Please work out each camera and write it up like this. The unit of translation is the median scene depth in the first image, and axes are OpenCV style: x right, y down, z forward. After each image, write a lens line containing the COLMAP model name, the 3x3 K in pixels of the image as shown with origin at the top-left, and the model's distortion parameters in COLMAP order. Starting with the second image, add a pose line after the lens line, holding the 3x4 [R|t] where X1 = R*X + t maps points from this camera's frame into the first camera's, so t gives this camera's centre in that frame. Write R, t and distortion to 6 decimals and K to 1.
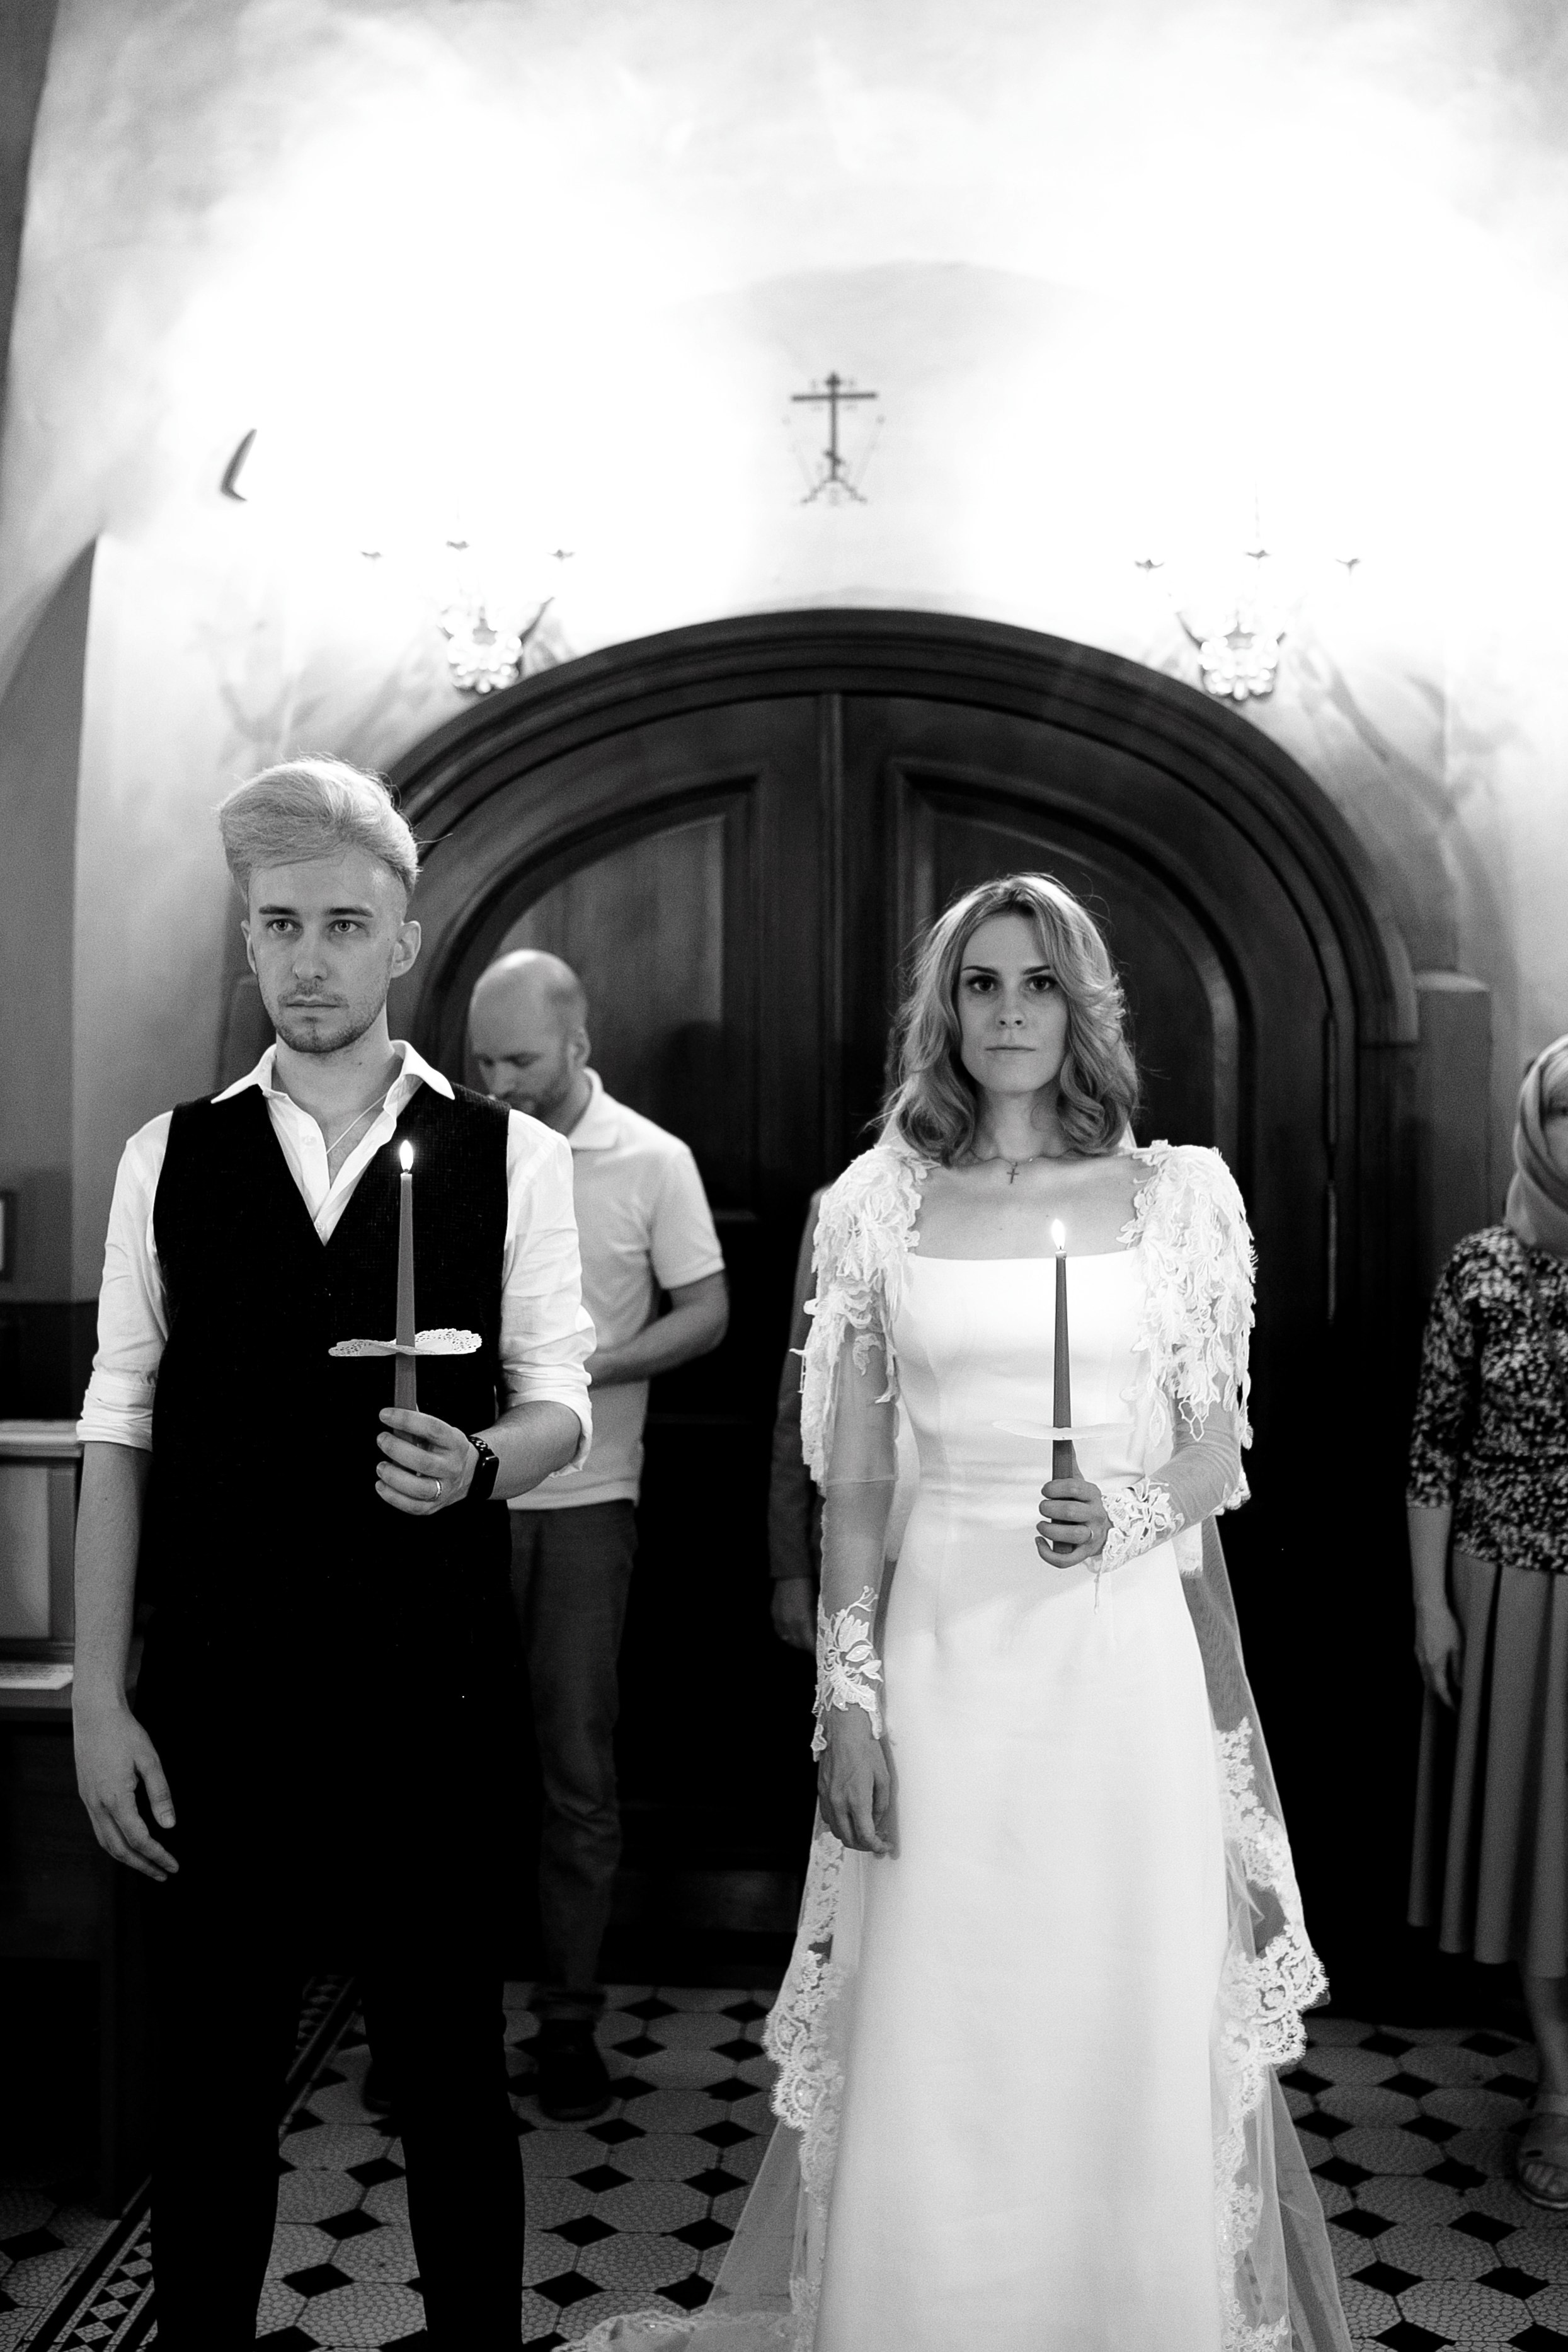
lens RADIAL K [[2270.2, 0, 788.5], [0, 2270.2, 1134.1], [0, 0, 1]] dist [-0.043533, 0.004126]
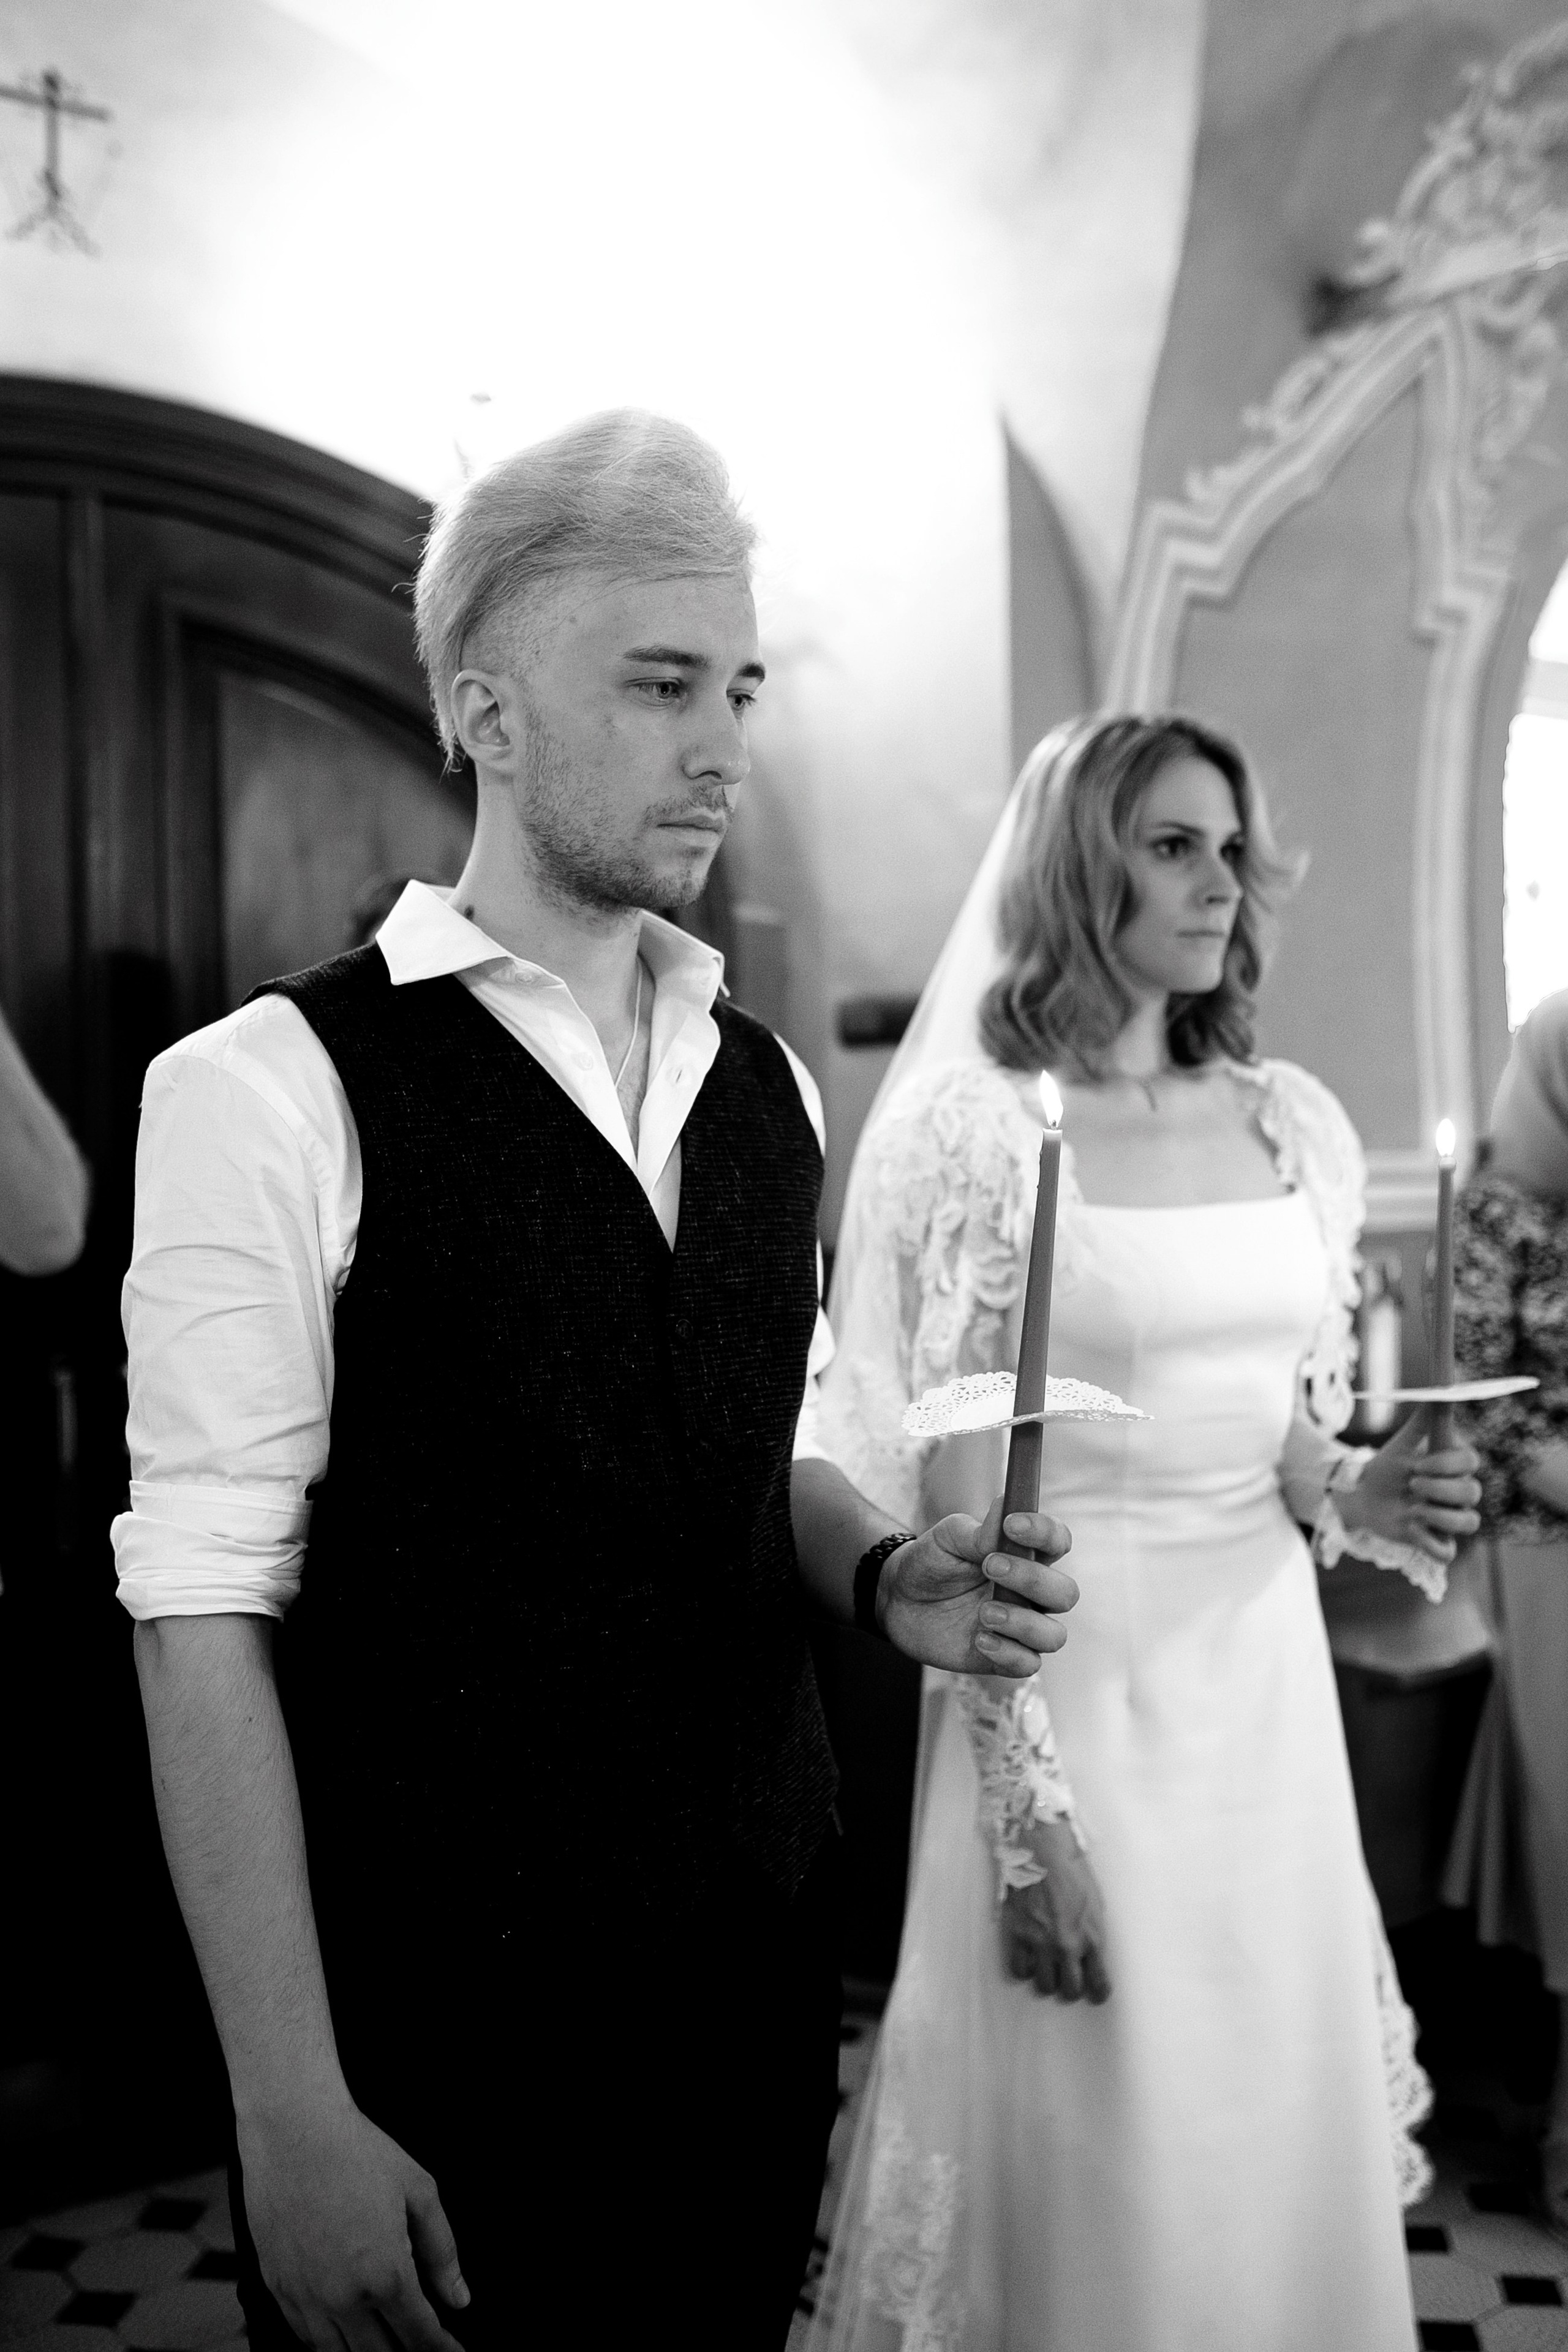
lens RADIAL K [[2228.6, 0, 784.0], [0, 2228.6, 1176.0], [0, 0, 1]] dist [-0.060169, 0.076720]
pose [[0.781831, -0.029663, 0.622784, -0.466511], [0.009956, 0.999334, 0.035099, 0.017054], [-0.623410, -0.021241, 0.781606, 0.474706]]
